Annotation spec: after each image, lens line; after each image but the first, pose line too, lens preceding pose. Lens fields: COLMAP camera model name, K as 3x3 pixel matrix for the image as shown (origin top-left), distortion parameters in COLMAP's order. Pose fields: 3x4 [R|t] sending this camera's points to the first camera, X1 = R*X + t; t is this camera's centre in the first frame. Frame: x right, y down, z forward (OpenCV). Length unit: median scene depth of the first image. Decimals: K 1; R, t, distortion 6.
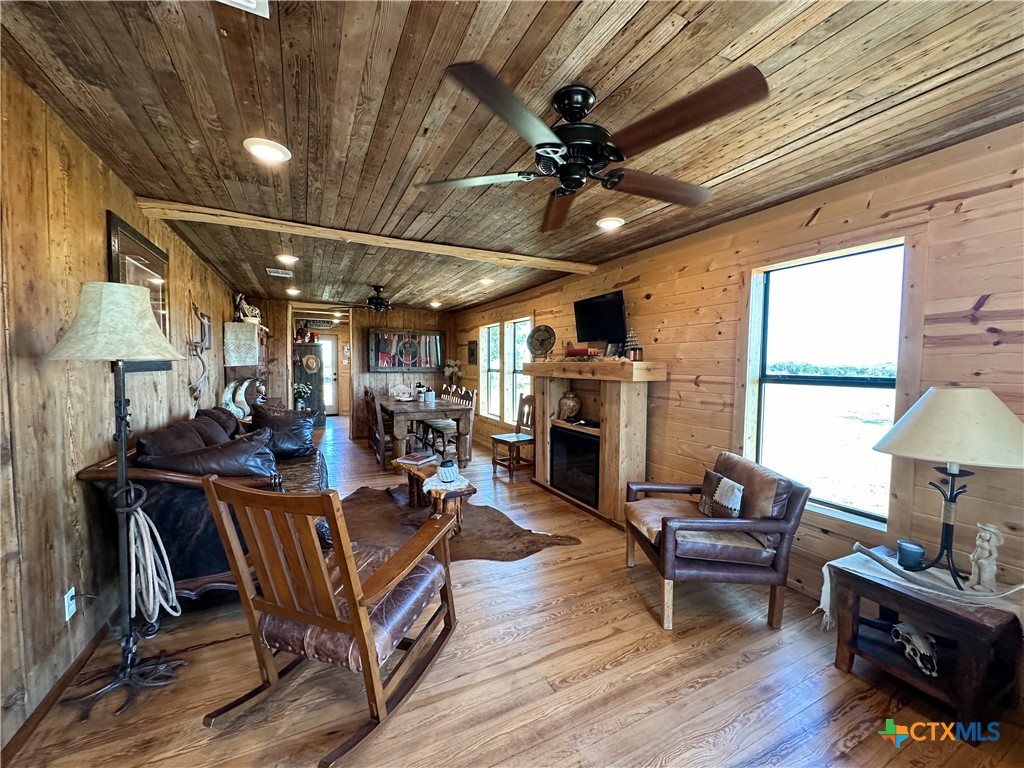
lens RADIAL K [[407.3, 0, 512.2], [0, 407.3, 384.7], [0, 0, 1]] dist [-0.000958, -0.000029]
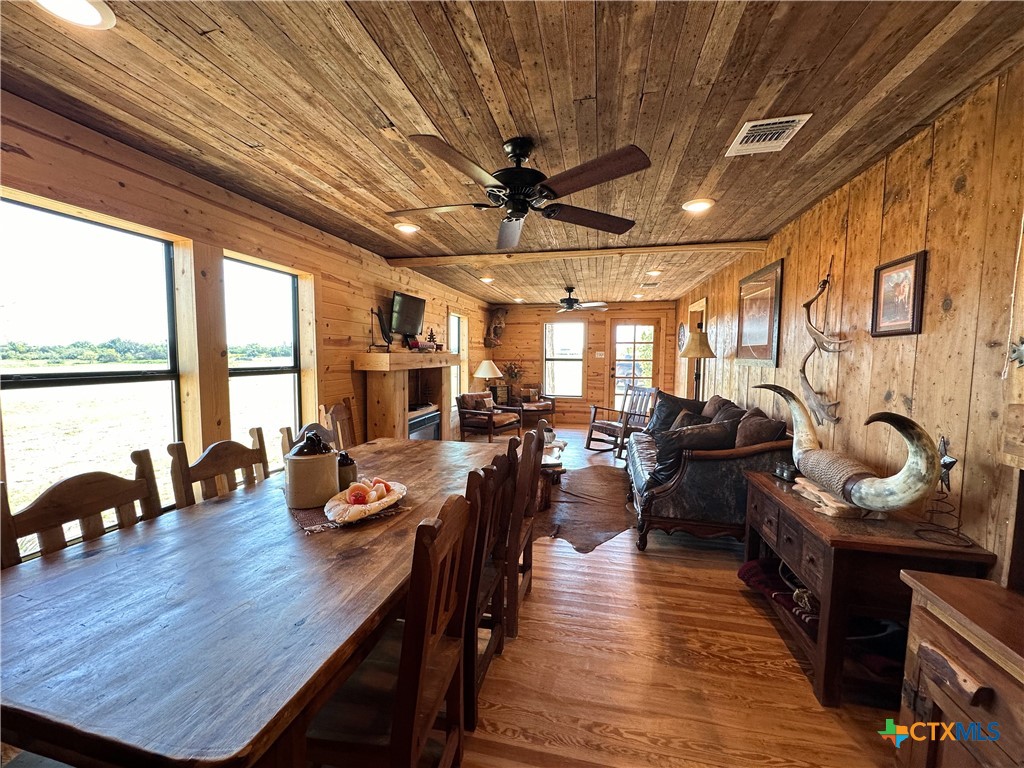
lens RADIAL K [[407.3, 0, 512.2], [0, 407.3, 384.7], [0, 0, 1]] dist [-0.000958, -0.000029]
pose [[-0.776727, -0.052360, 0.627657, -0.838689], [0.024595, 0.993257, 0.113295, -0.102937], [-0.629356, 0.103436, -0.770202, 1.943099]]
